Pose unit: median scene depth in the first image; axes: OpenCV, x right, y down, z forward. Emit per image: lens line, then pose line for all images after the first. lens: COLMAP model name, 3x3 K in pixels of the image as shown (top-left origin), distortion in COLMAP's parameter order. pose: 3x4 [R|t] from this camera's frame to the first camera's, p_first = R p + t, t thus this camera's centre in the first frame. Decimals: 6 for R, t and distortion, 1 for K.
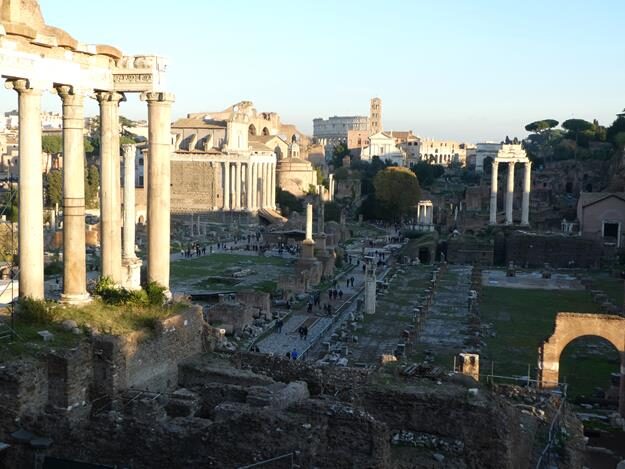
lens RADIAL K [[1432.0, 0, 312.5], [0, 1432.0, 234.5], [0, 0, 1]] dist [0.222232, -0.562313]
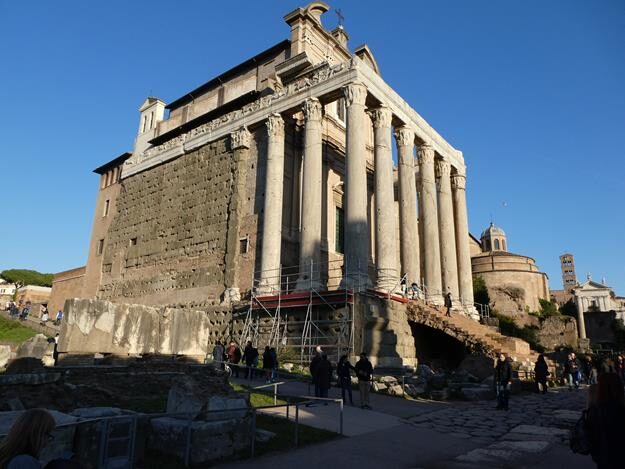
lens RADIAL K [[450.4, 0, 312.5], [0, 450.4, 234.5], [0, 0, 1]] dist [-0.017649, 0.001253]
pose [[0.950192, -0.091107, -0.298053, -0.029665], [-0.025378, 0.930528, -0.365341, 0.000191], [0.310632, 0.354707, 0.881868, 0.925987]]
